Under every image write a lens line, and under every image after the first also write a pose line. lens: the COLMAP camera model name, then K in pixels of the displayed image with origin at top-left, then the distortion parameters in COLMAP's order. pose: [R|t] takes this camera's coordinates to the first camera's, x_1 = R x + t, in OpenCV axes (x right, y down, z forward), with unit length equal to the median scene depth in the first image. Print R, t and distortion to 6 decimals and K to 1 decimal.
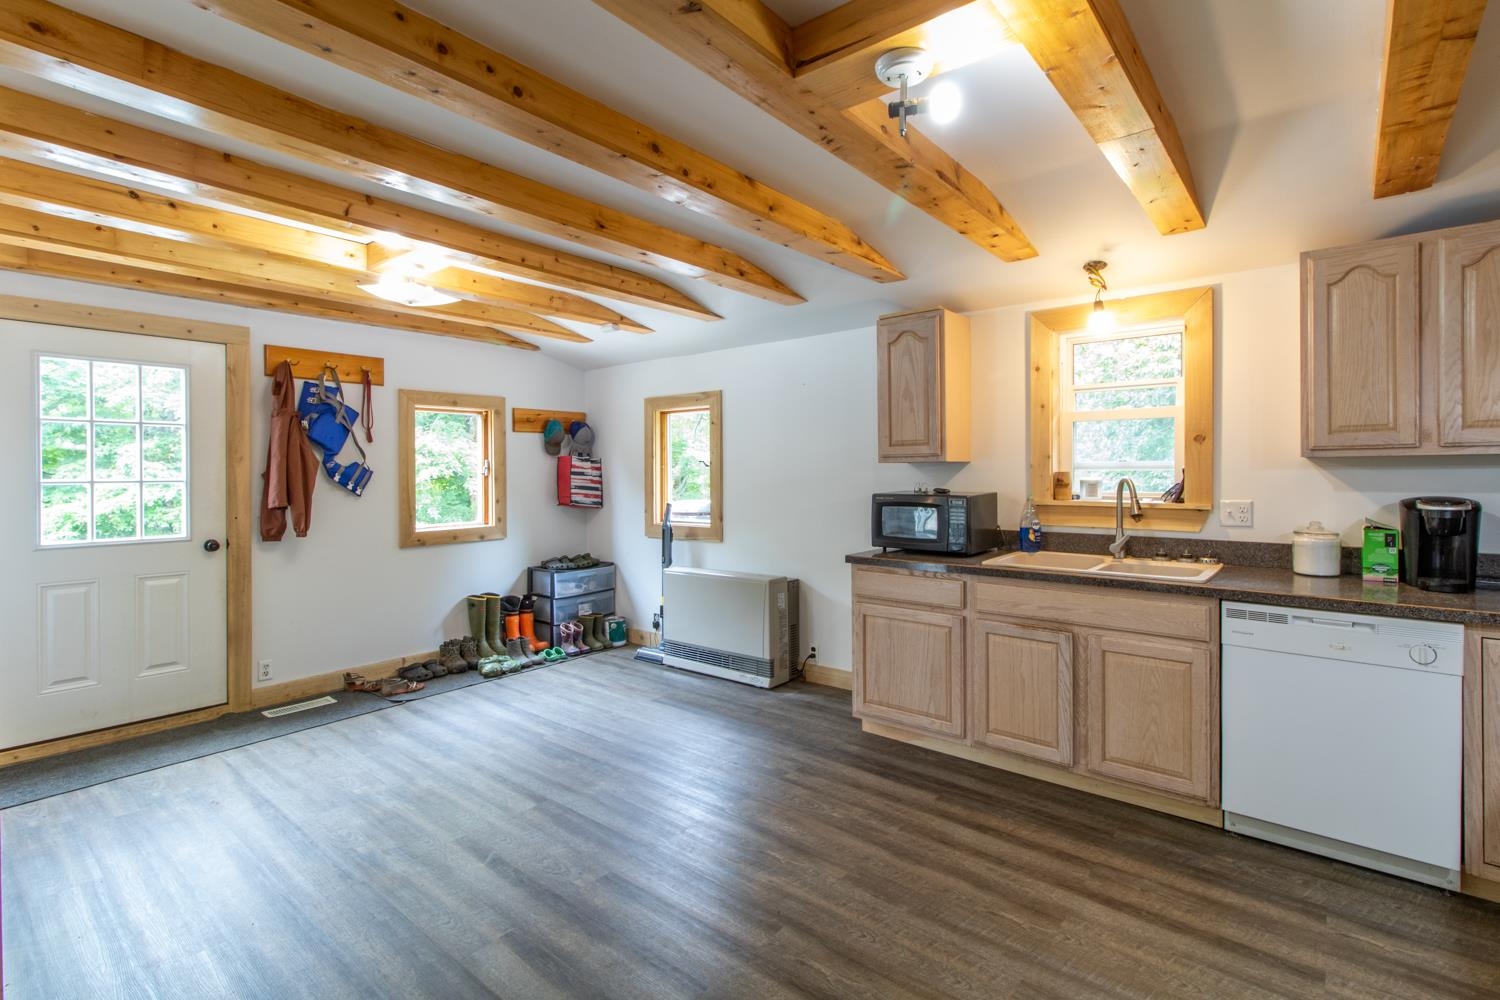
lens RADIAL K [[694.2, 0, 755.2], [0, 694.2, 473.2], [0, 0, 1]] dist [0.001247, 0.000445]
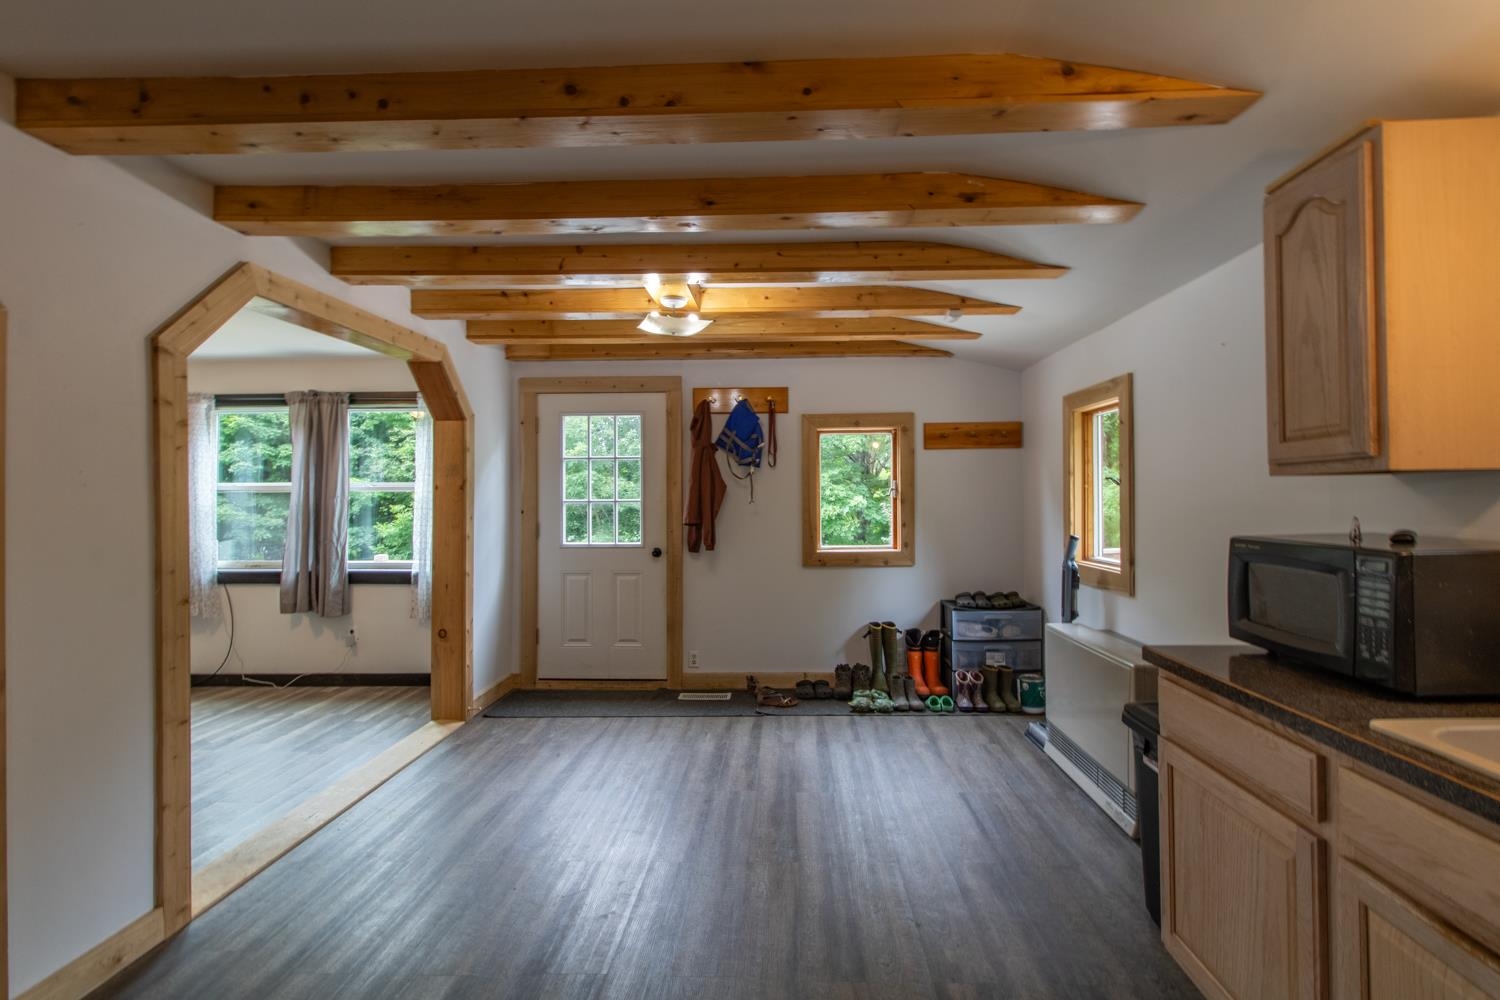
lens RADIAL K [[696.8, 0, 769.7], [0, 696.8, 490.8], [0, 0, 1]] dist [0.000651, 0.000182]
pose [[0.611189, -0.004525, -0.791472, 0.395811], [0.002393, 0.999990, -0.003869, -0.003368], [0.791481, 0.000470, 0.611194, 0.439407]]
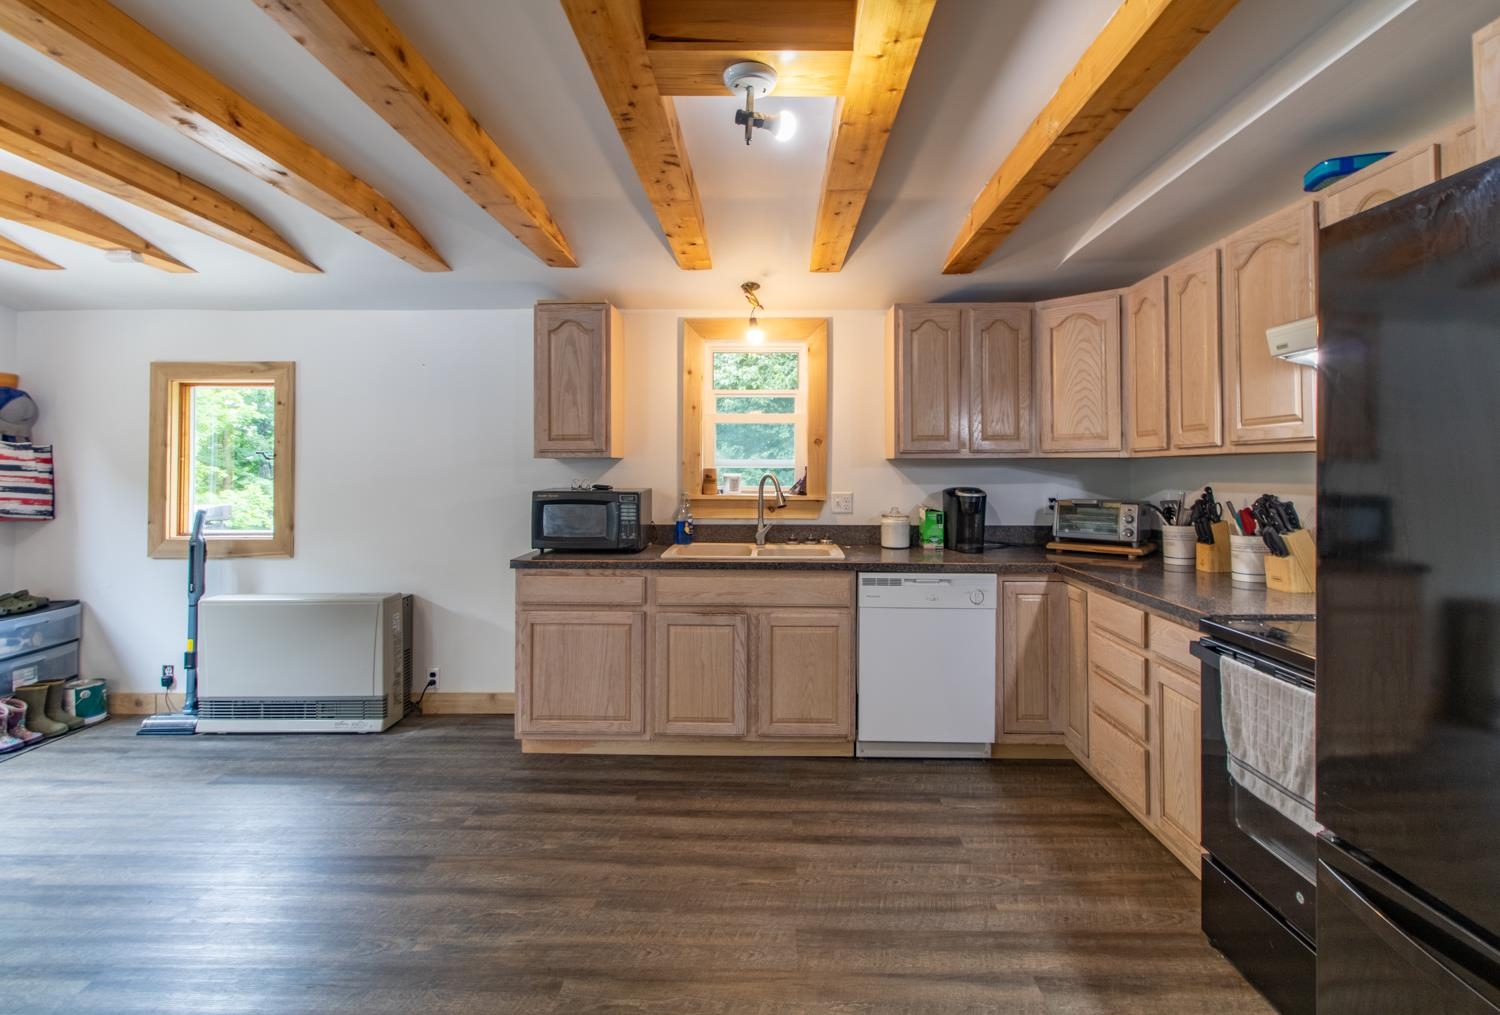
lens RADIAL K [[721.6, 0, 750.0], [0, 721.6, 457.2], [0, 0, 1]] dist [-0.000475, 0.001261]
pose [[0.785507, 0.014964, 0.618672, -0.211523], [-0.003749, 0.999804, -0.019424, 0.001816], [-0.618842, 0.012938, 0.785409, 0.073677]]
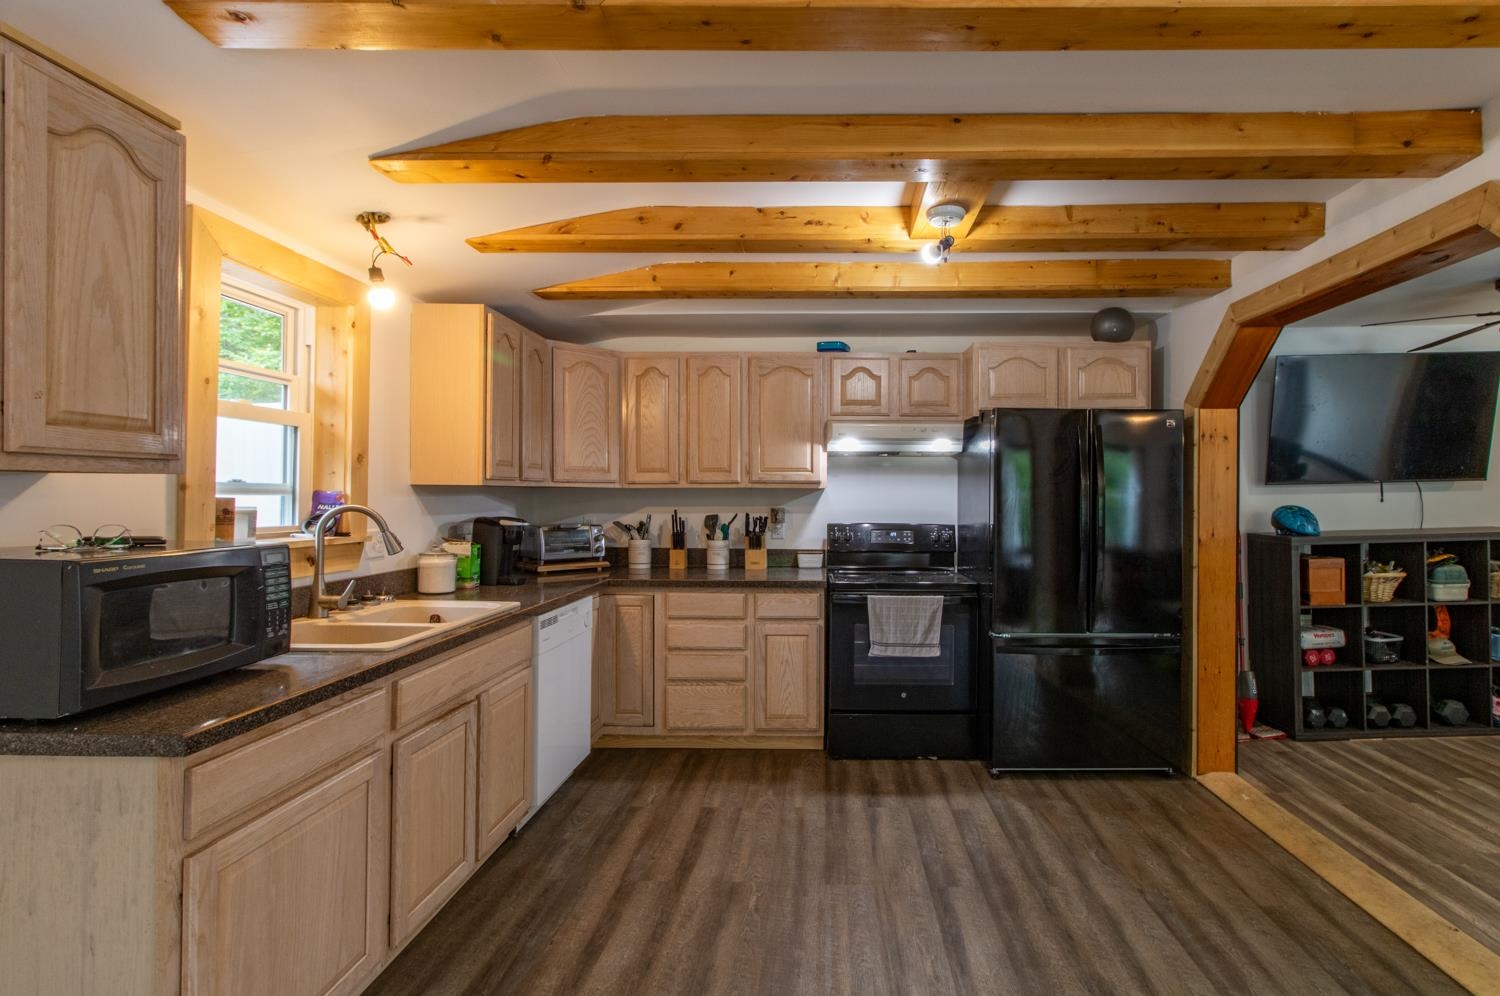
lens RADIAL K [[718.2, 0, 828.8], [0, 718.2, 494.1], [0, 0, 1]] dist [0.000902, 0.000261]
pose [[-0.634748, 0.005045, 0.772702, -0.364652], [0.000507, 0.999981, -0.006112, -0.001081], [-0.772719, -0.003488, -0.634739, 1.004078]]
